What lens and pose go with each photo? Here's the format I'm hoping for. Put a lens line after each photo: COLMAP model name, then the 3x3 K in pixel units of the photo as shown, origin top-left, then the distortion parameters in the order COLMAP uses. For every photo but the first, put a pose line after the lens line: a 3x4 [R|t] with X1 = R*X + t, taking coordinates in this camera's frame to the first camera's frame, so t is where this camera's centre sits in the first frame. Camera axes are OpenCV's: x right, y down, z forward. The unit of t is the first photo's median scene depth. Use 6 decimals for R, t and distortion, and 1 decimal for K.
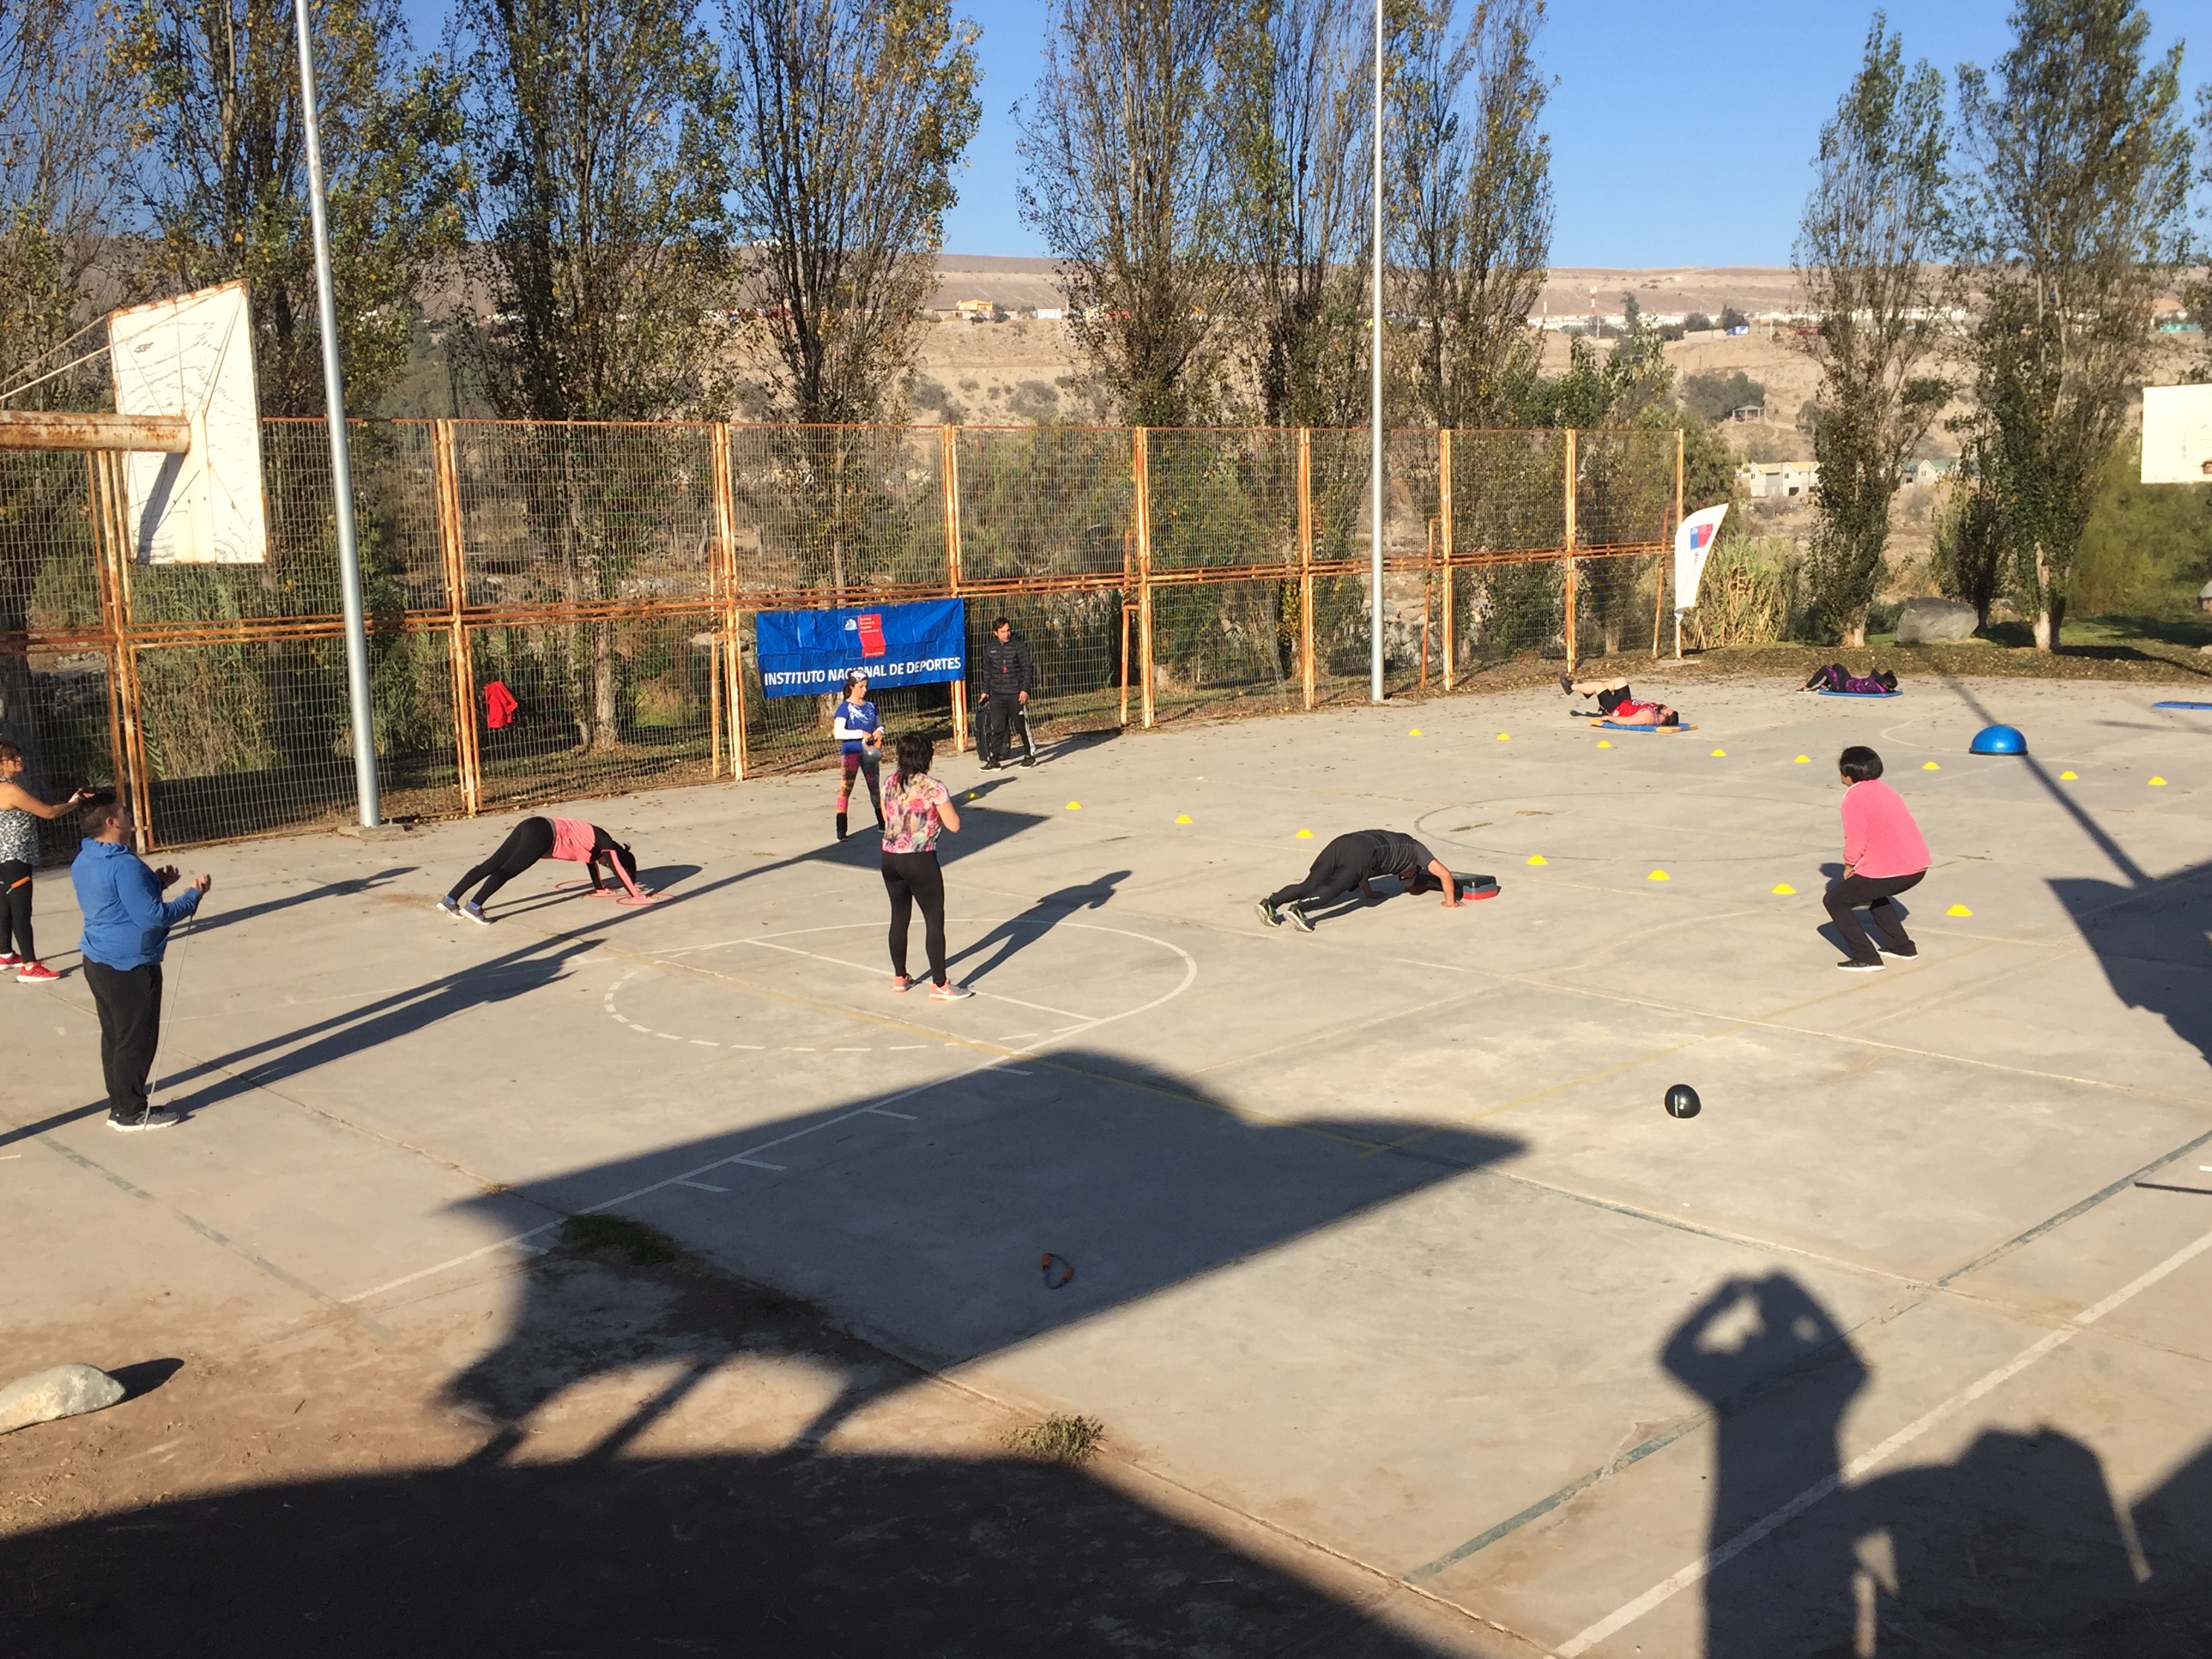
lens RADIAL K [[2145.2, 0, 1022.9], [0, 2145.2, 814.3], [0, 0, 1]] dist [0.054895, -0.069957]
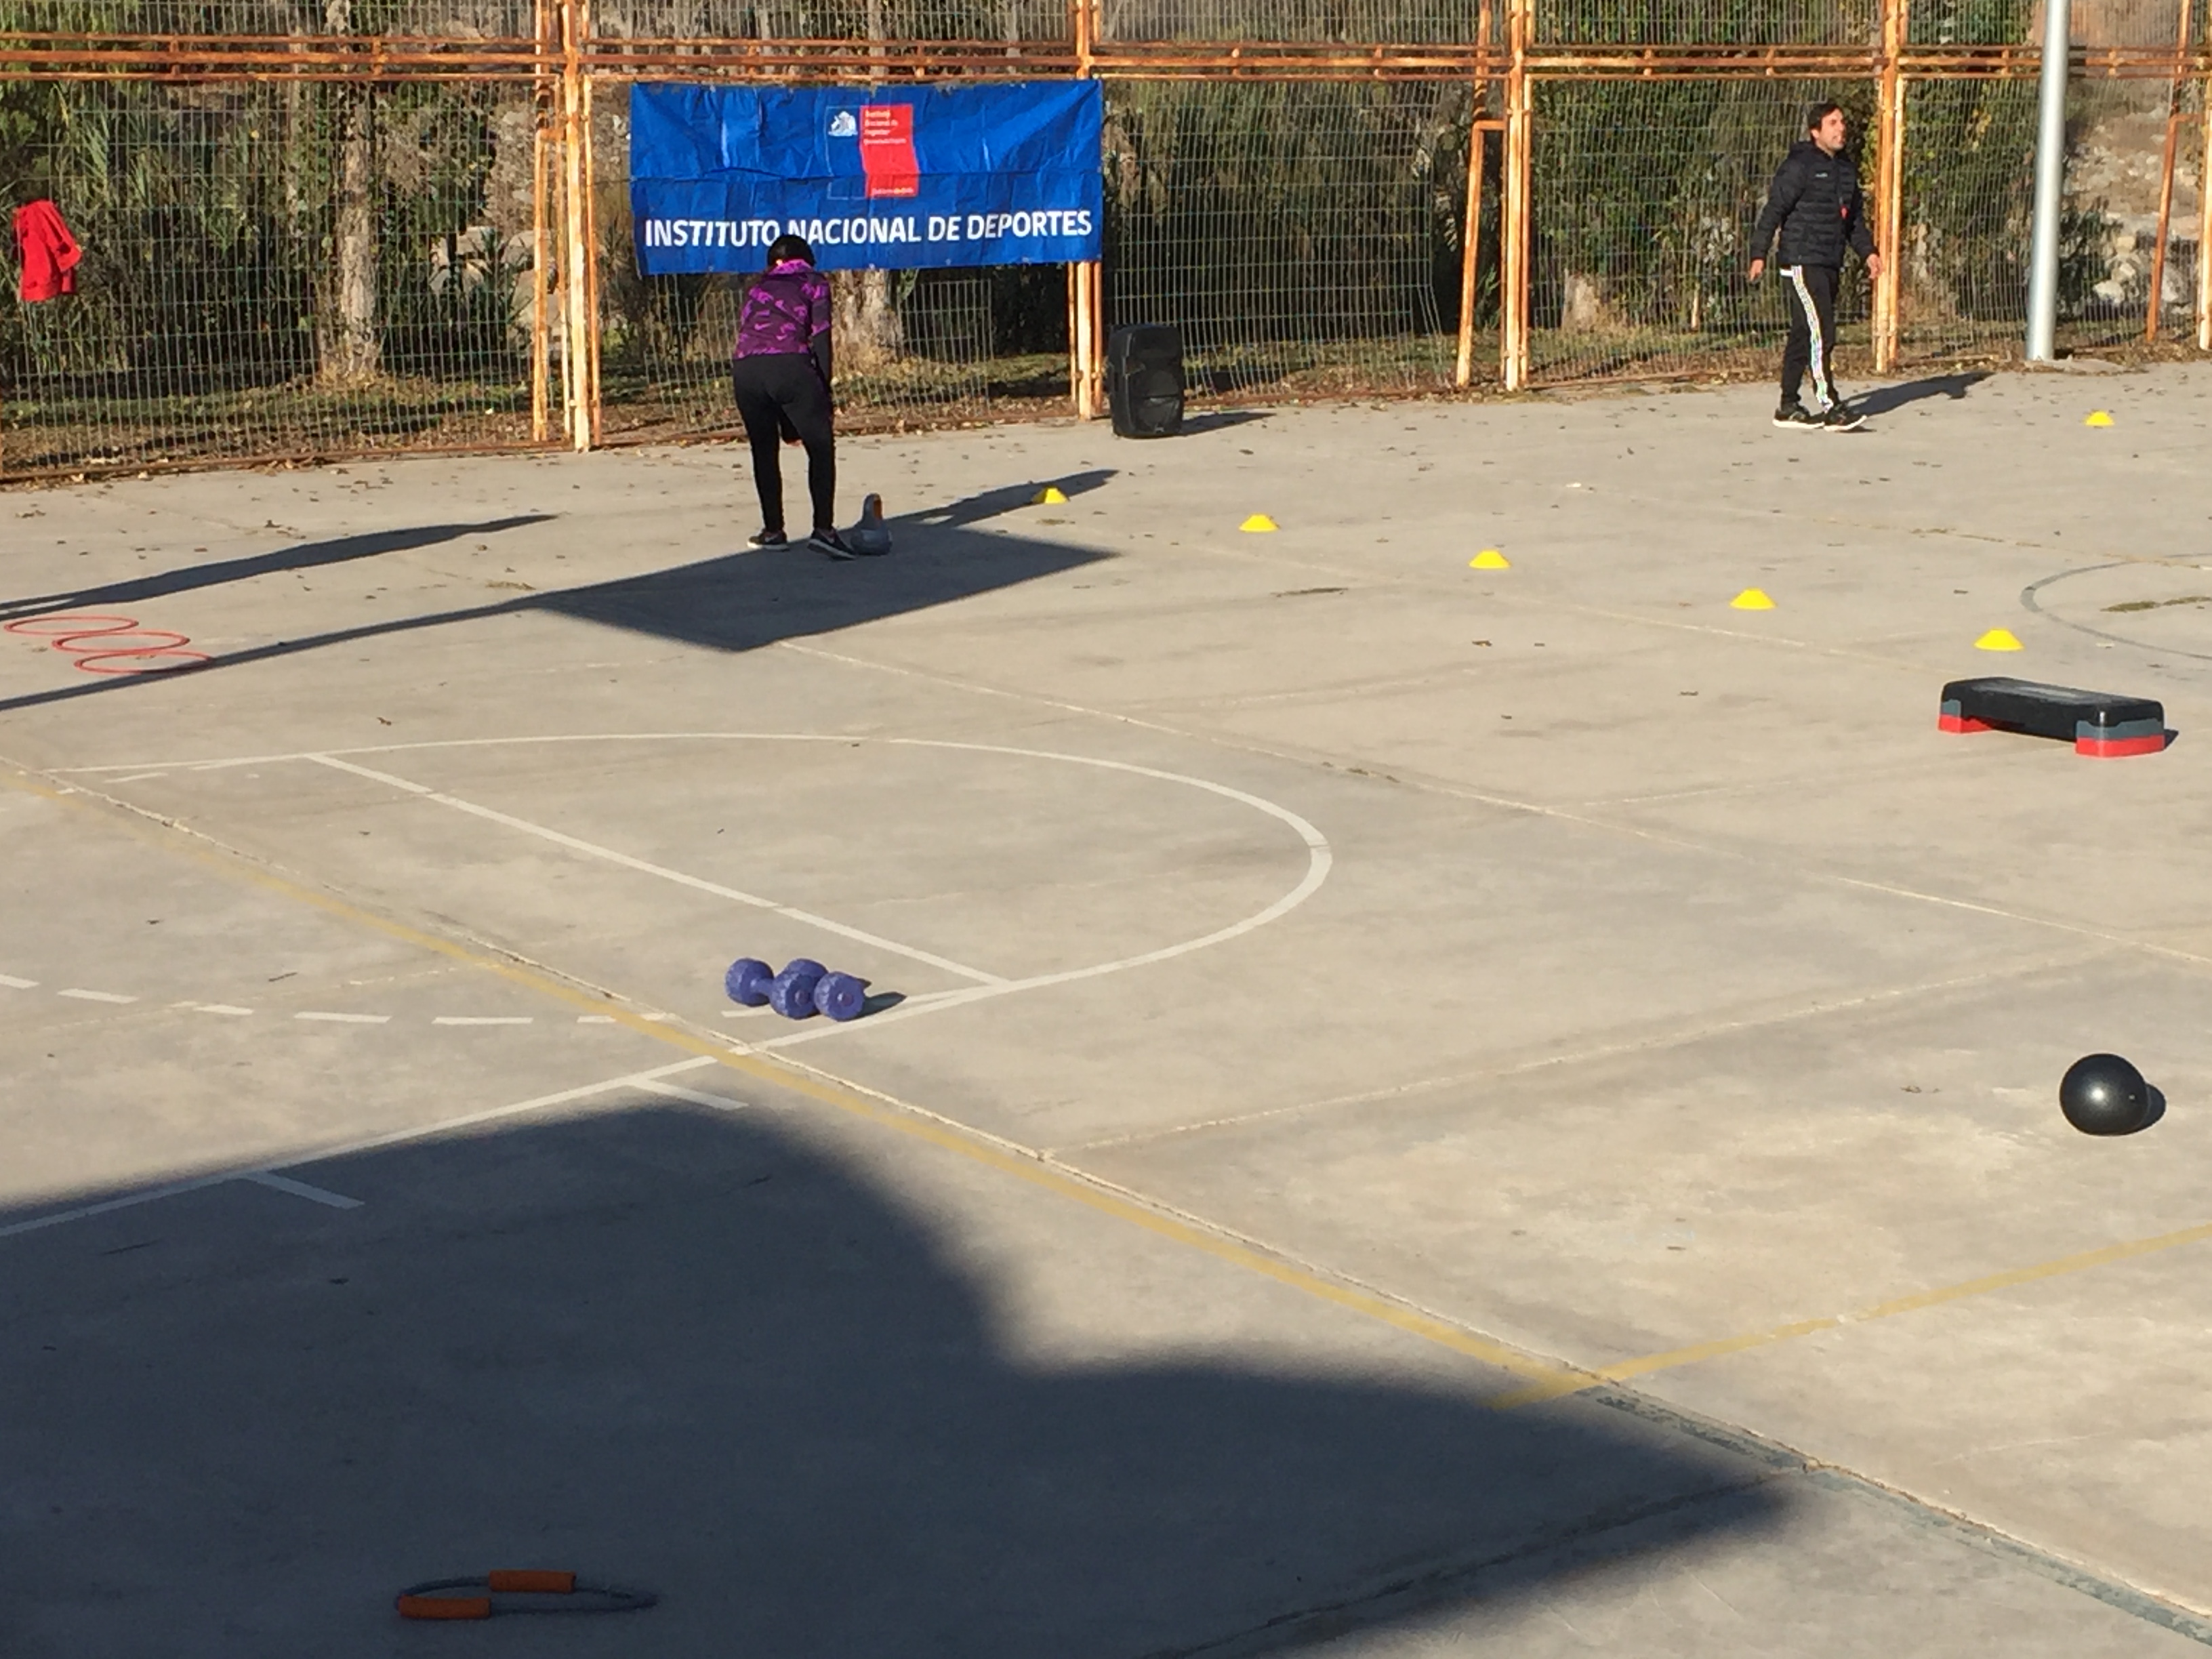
lens RADIAL K [[3680.4, 0, 1087.7], [0, 3680.4, 949.6], [0, 0, 1]] dist [0.029822, 0.002862]
pose [[0.989991, 0.058860, -0.128268, 0.076572], [-0.048849, 0.995610, 0.079845, 0.020472], [0.132405, -0.072780, 0.988520, 0.195591]]
